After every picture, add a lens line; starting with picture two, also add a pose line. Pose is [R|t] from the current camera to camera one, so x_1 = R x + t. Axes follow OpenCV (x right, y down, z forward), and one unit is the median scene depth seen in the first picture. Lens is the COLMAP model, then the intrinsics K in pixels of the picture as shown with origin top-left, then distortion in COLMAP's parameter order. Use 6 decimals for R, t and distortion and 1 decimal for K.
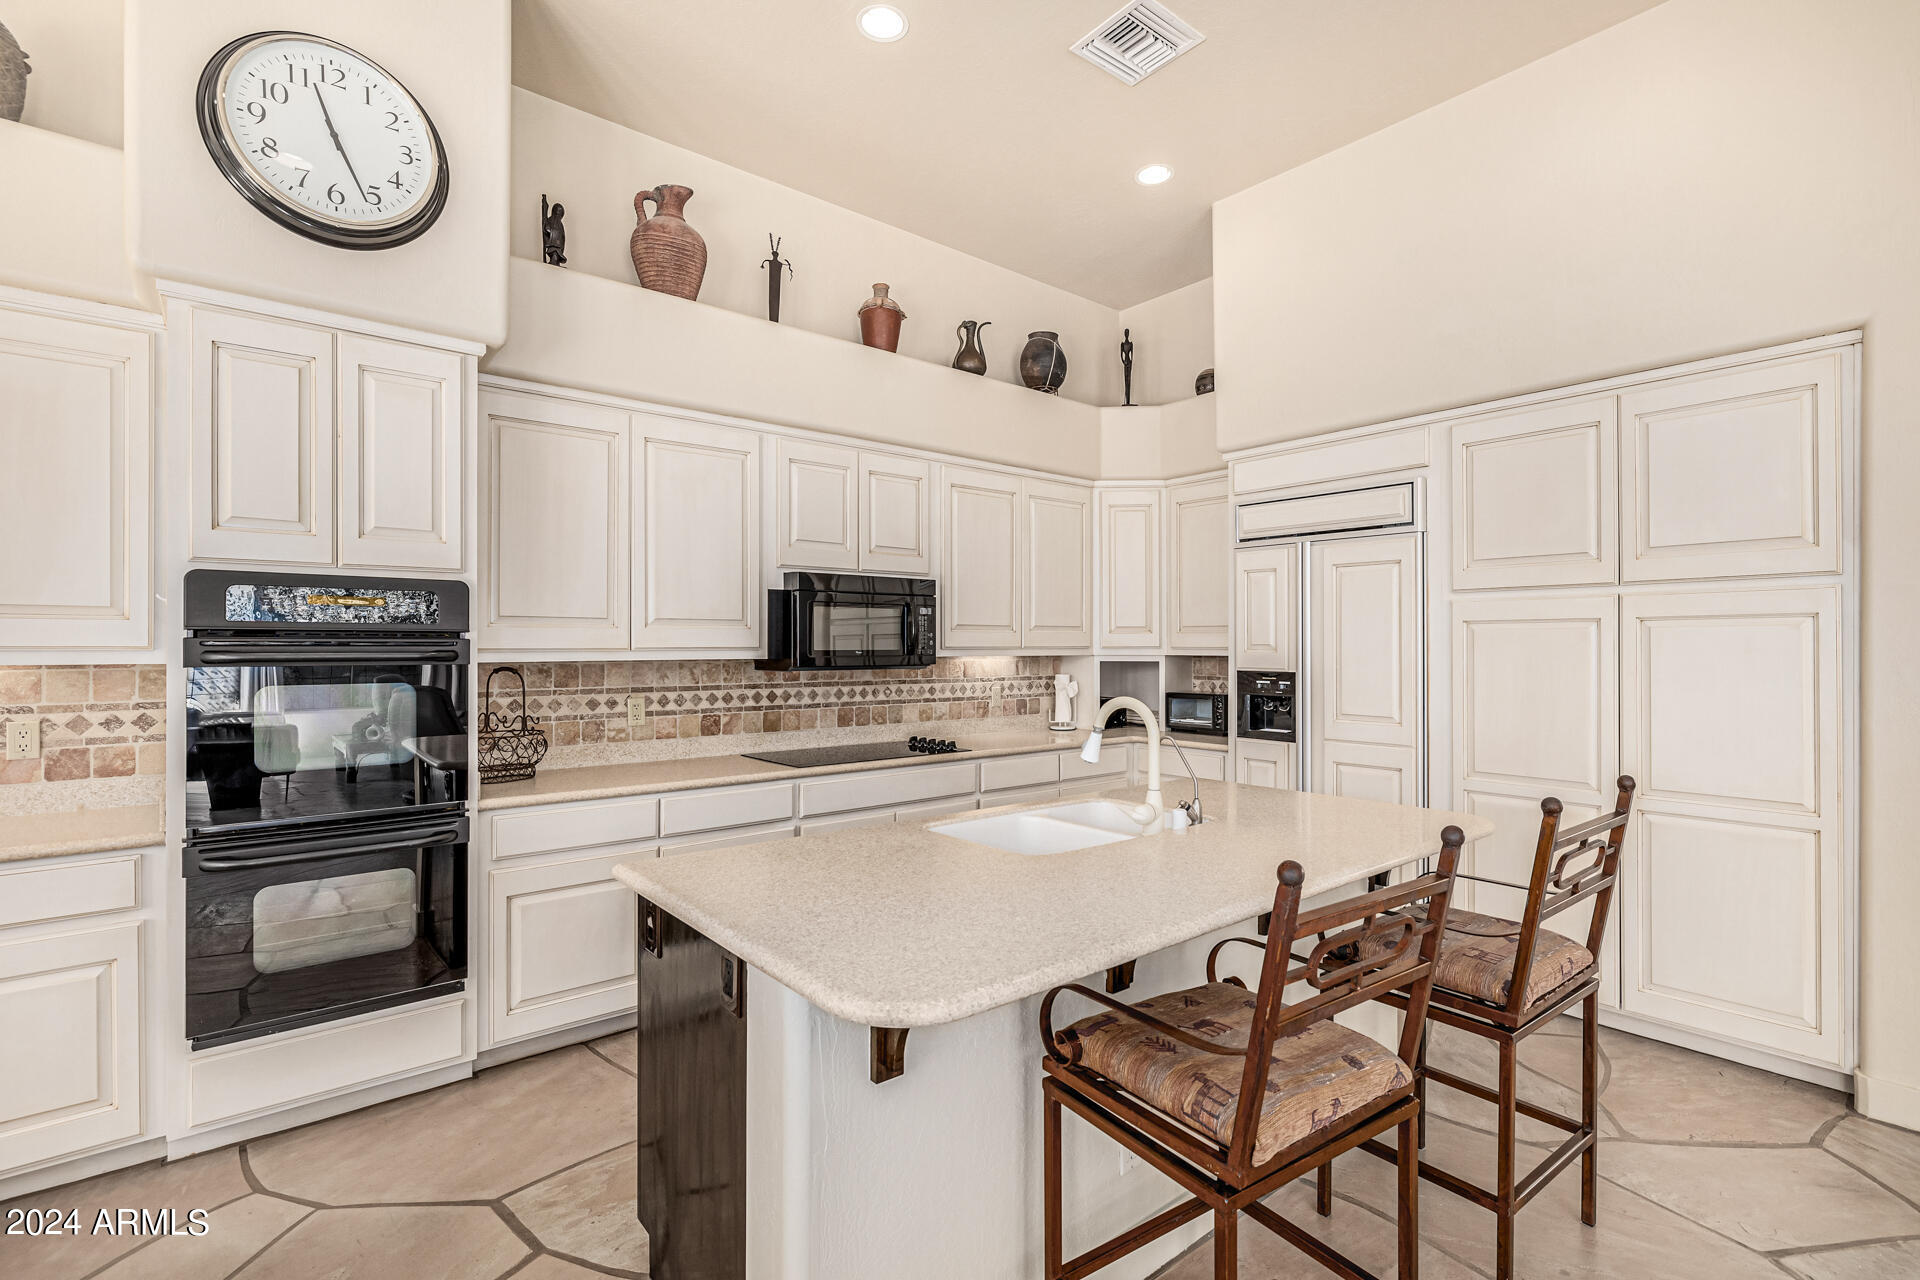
lens RADIAL K [[867.9, 0, 969.2], [0, 867.9, 641.9], [0, 0, 1]] dist [-0.000526, -0.000134]
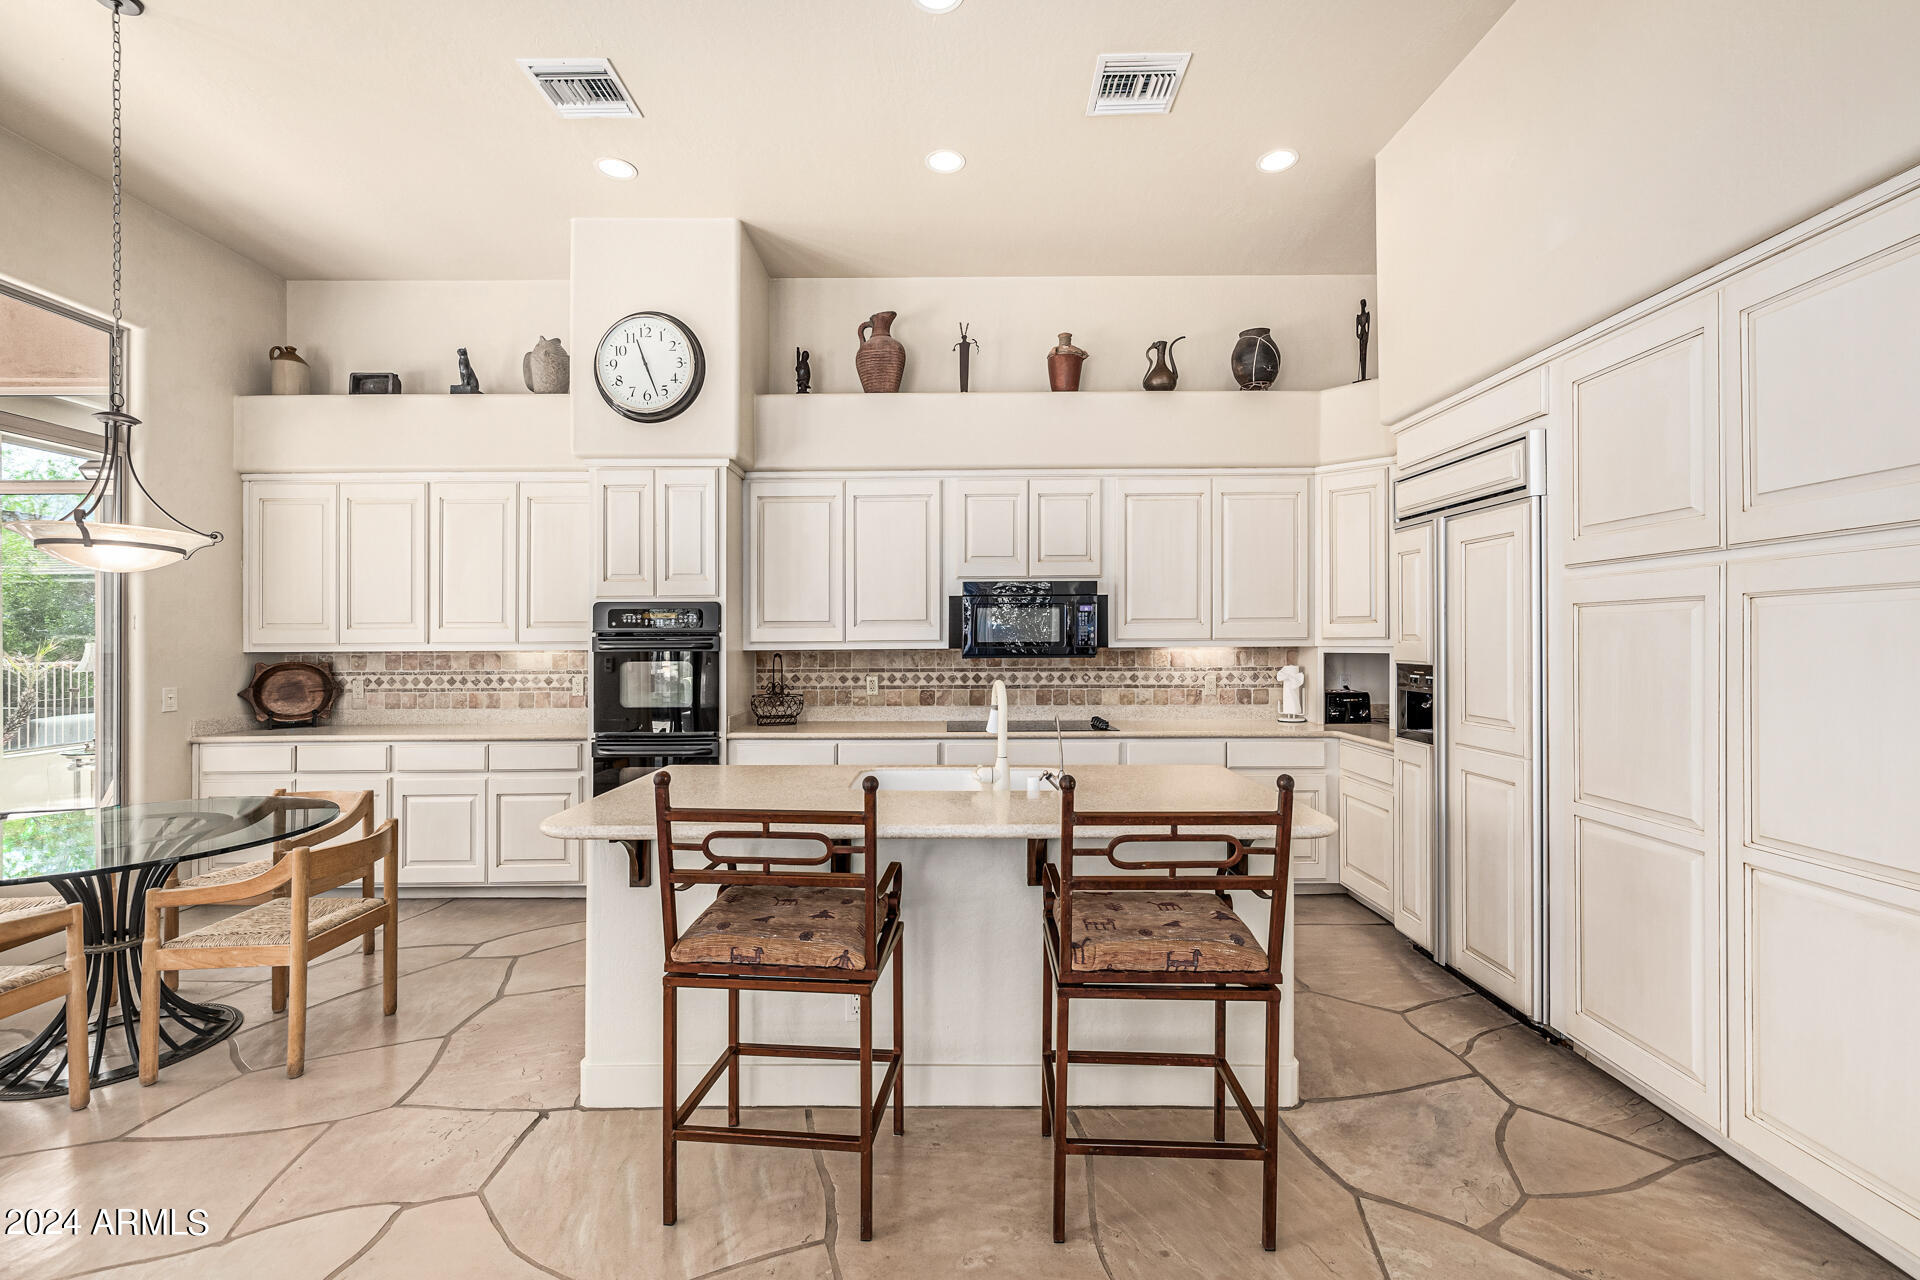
lens RADIAL K [[820.3, 0, 964.4], [0, 820.3, 633.2], [0, 0, 1]] dist [0.000146, 0.000130]
pose [[0.772381, -0.009126, -0.635094, 0.564225], [0.008694, 0.999955, -0.003796, 0.000755], [0.635100, -0.002590, 0.772426, 0.051048]]
